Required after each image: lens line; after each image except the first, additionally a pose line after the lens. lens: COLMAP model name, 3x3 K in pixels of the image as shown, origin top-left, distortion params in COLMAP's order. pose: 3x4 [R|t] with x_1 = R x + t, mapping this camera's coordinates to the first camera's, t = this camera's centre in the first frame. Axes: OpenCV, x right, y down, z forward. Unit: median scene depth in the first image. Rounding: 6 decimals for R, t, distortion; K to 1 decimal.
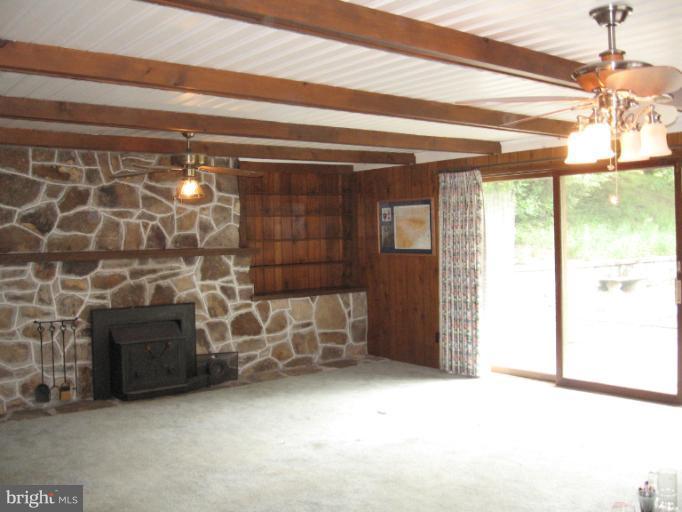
lens RADIAL K [[725.1, 0, 339.5], [0, 725.1, 253.4], [0, 0, 1]] dist [-0.116533, 0.000000]
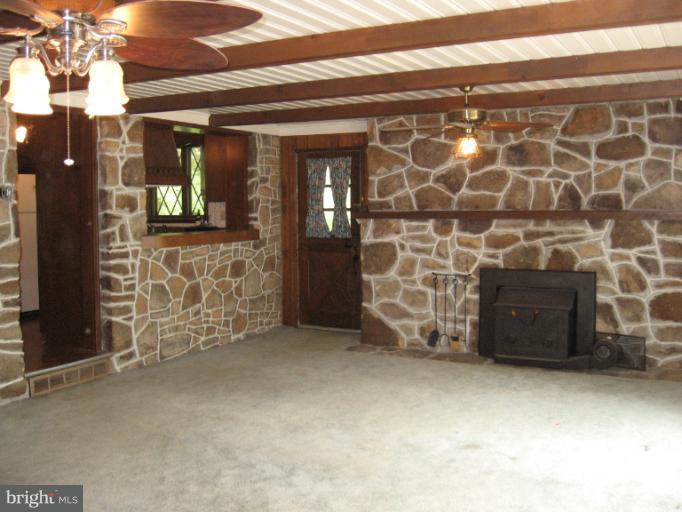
lens RADIAL K [[725.1, 0, 340.1], [0, 725.1, 257.5], [0, 0, 1]] dist [-0.116533, 0.000000]
pose [[0.369444, 0.083869, -0.925460, 0.511095], [-0.018455, 0.996385, 0.082929, -0.016998], [0.929070, -0.013559, 0.369656, 0.411816]]
